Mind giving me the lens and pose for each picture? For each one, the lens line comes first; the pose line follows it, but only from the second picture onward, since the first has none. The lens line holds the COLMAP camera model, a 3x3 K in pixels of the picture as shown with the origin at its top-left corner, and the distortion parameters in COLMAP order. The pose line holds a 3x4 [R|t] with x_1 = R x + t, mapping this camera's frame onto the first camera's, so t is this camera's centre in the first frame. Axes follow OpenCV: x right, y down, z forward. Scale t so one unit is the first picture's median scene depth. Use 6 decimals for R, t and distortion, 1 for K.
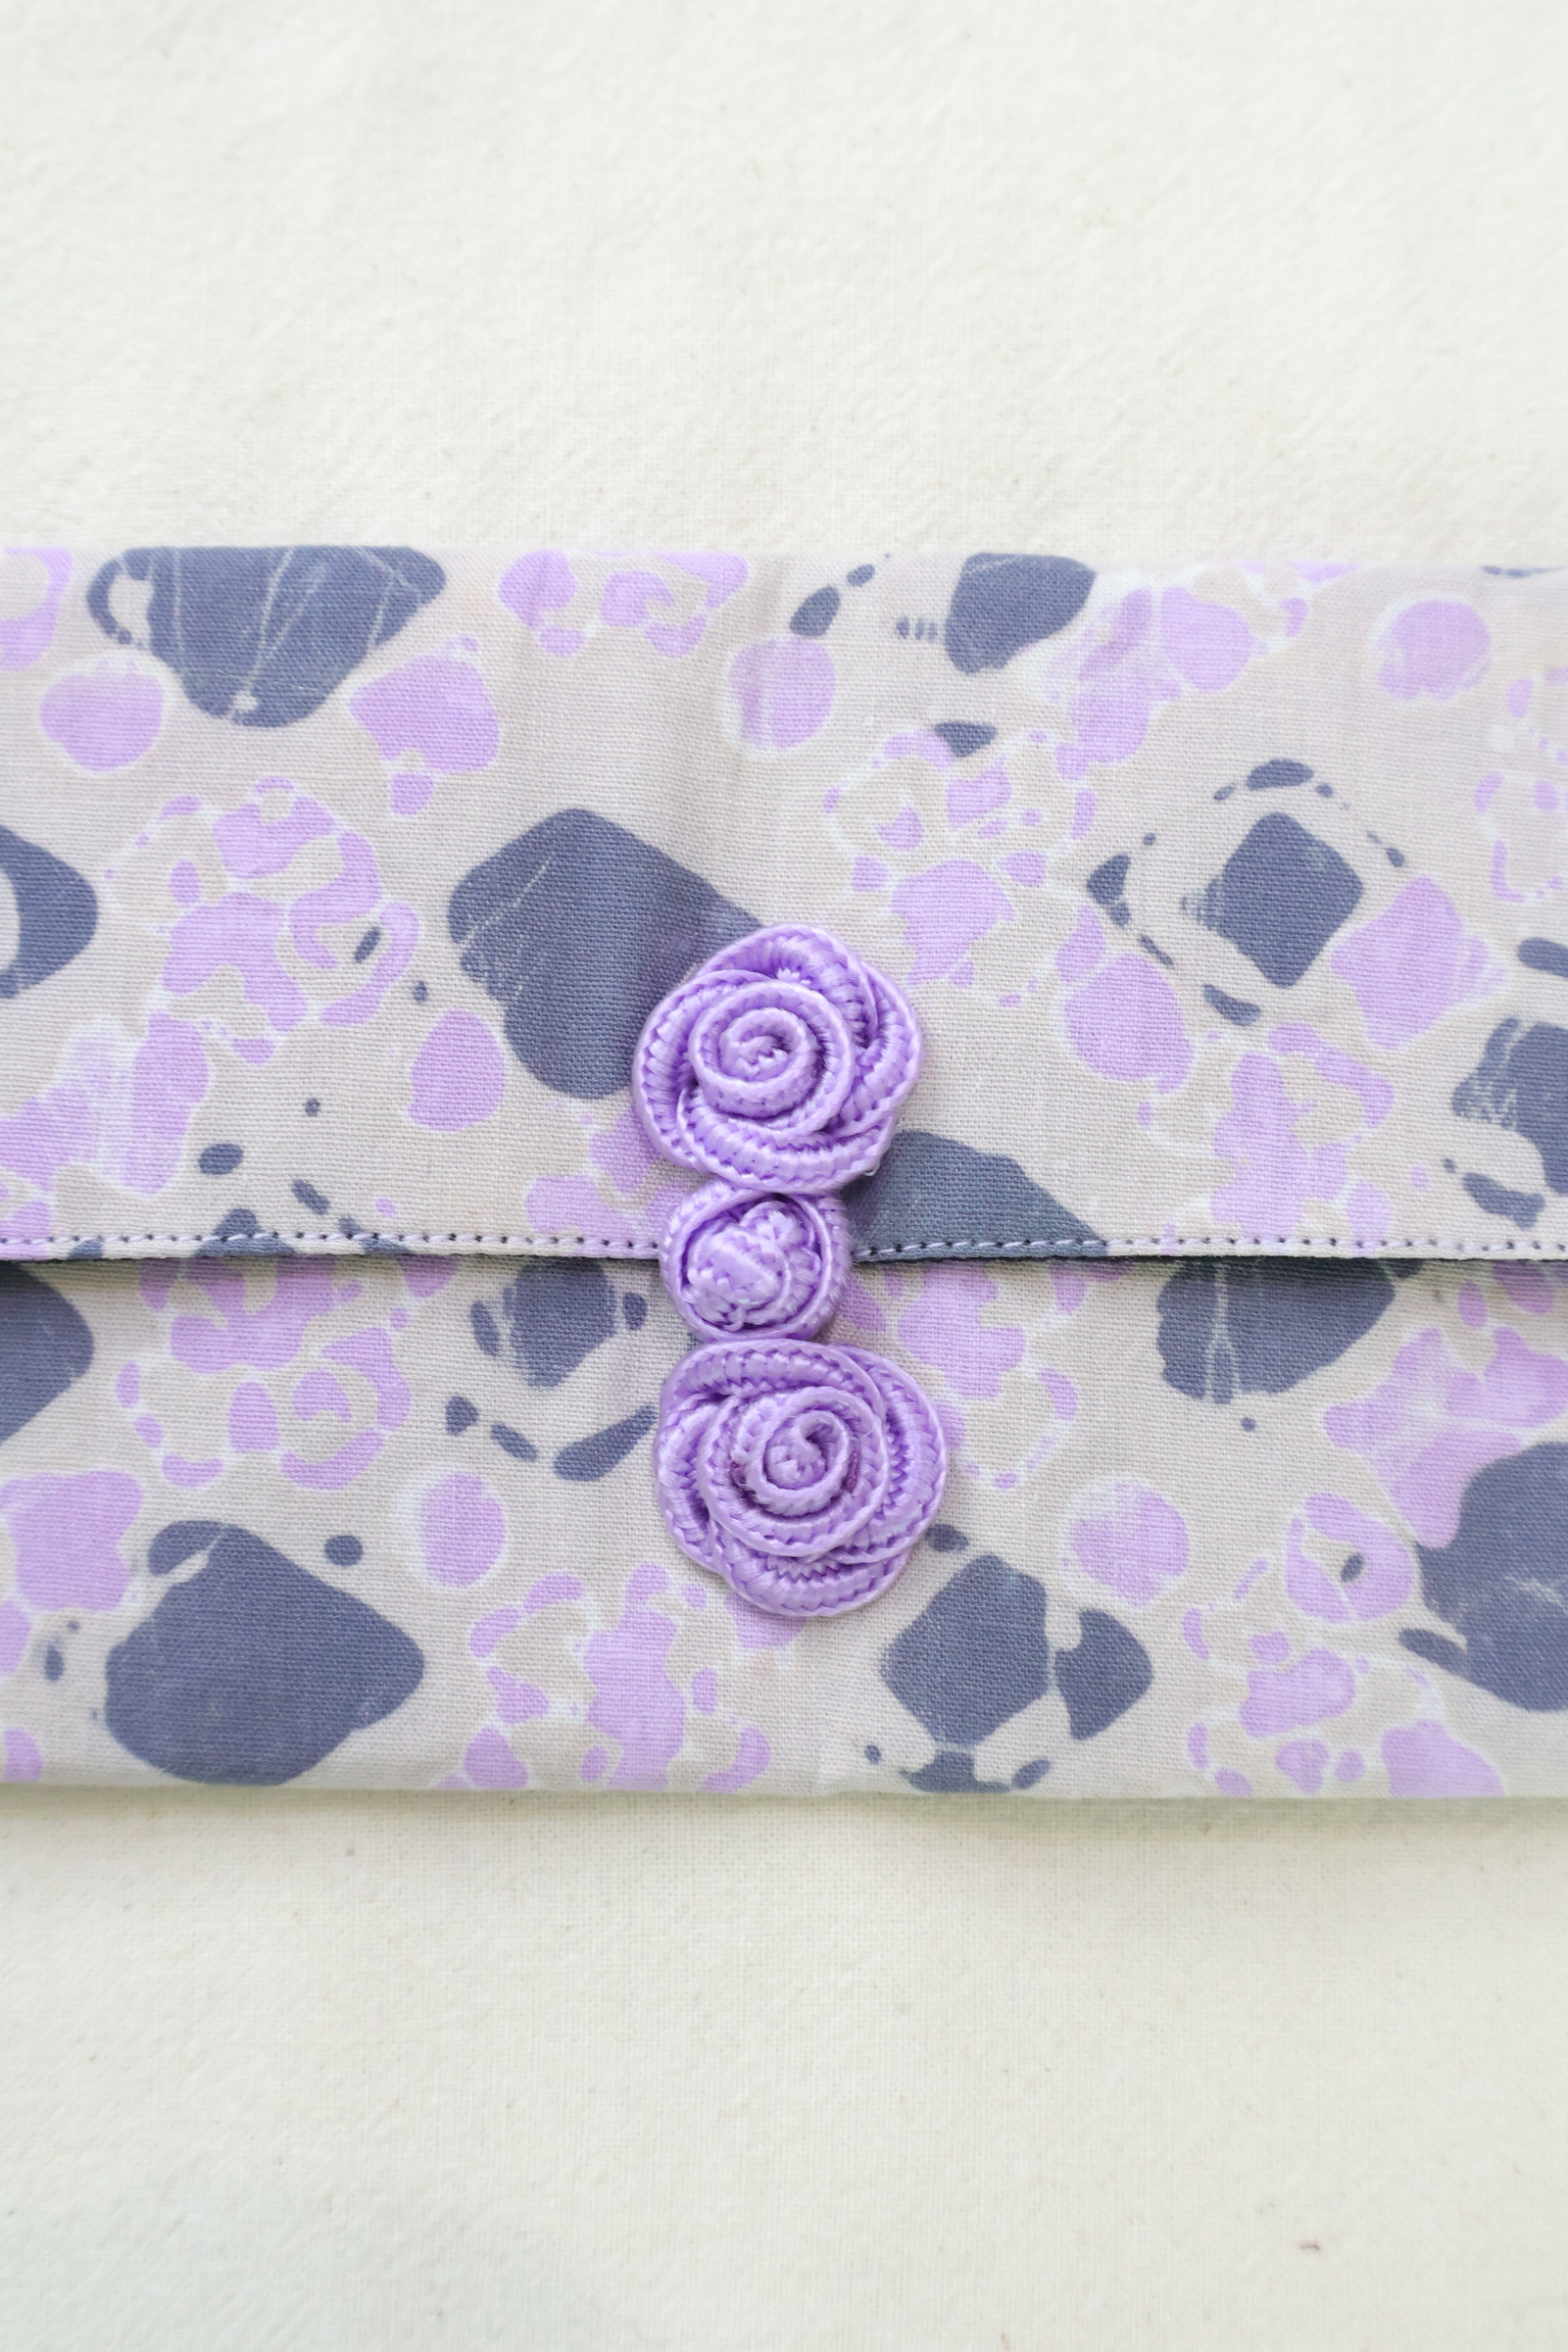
lens RADIAL K [[4120.8, 0, 778.8], [0, 4120.8, 1186.5], [0, 0, 1]] dist [0.024414, 0.000000]
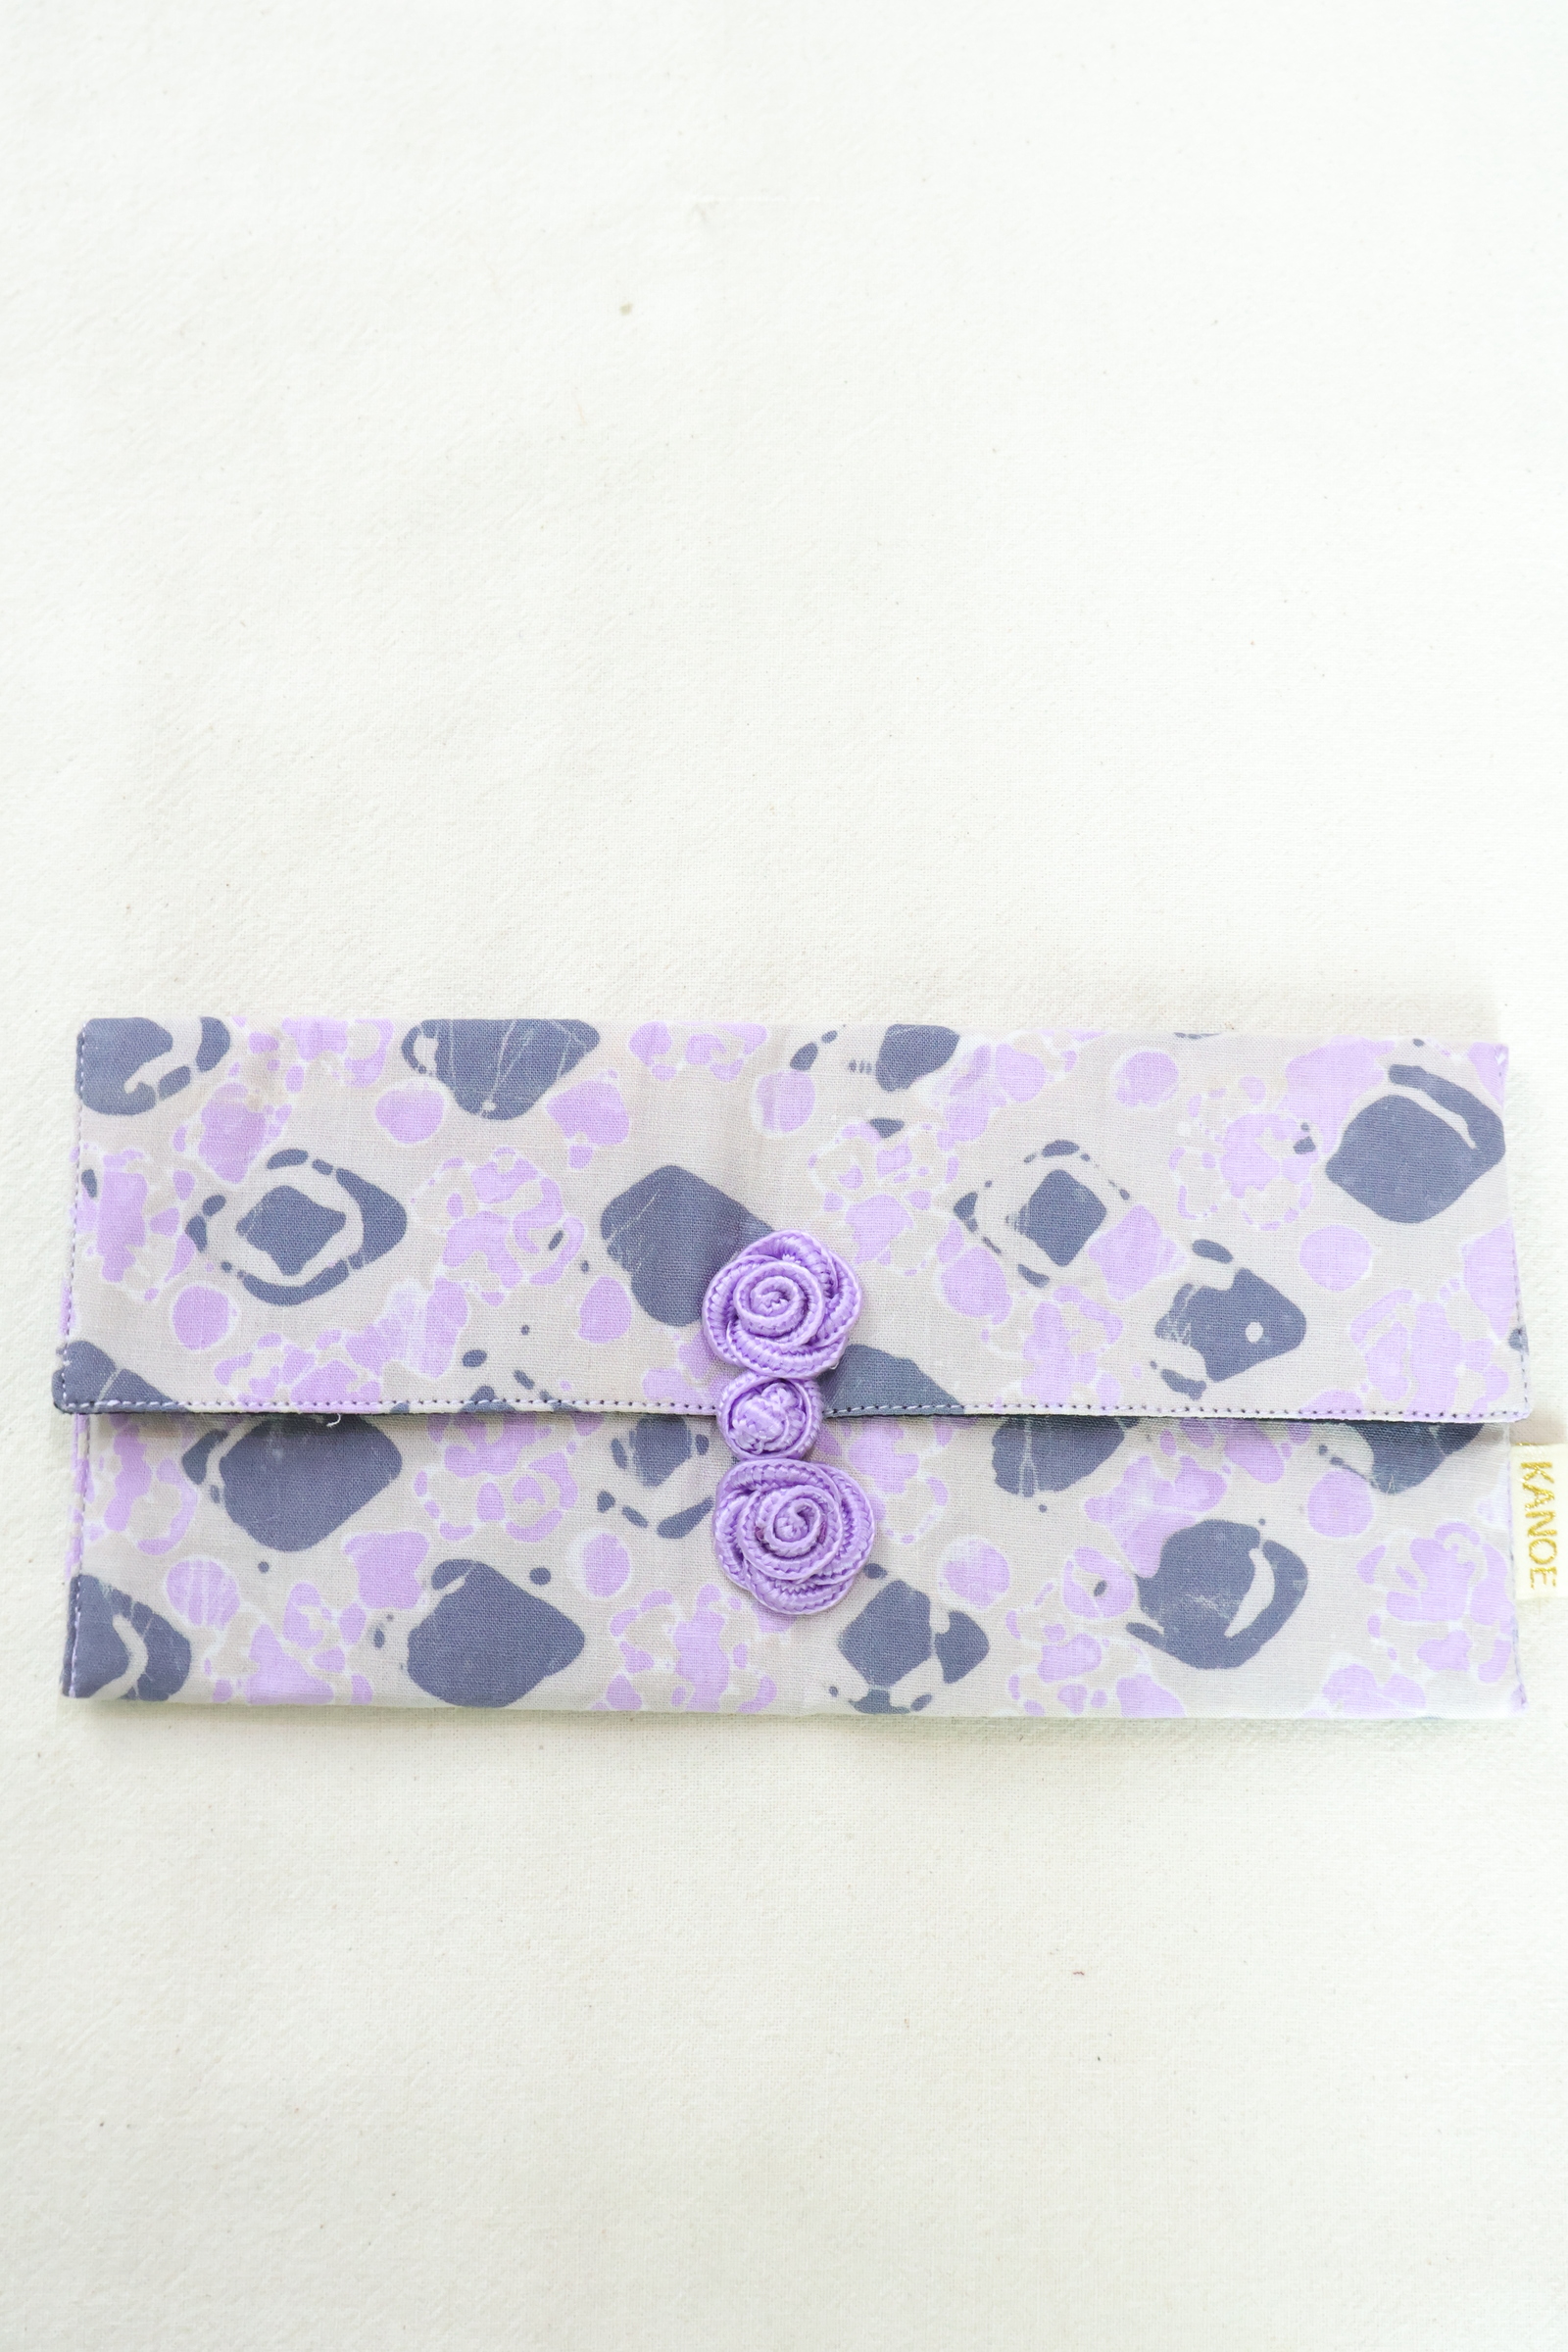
lens RADIAL K [[3534.6, 0, 771.0], [0, 3534.6, 1188.9], [0, 0, 1]] dist [0.026510, 0.000000]
pose [[0.999989, 0.004578, -0.000357, -0.004958], [-0.004591, 0.997771, -0.066570, 0.021709], [0.000051, 0.066571, 0.997782, -0.549262]]
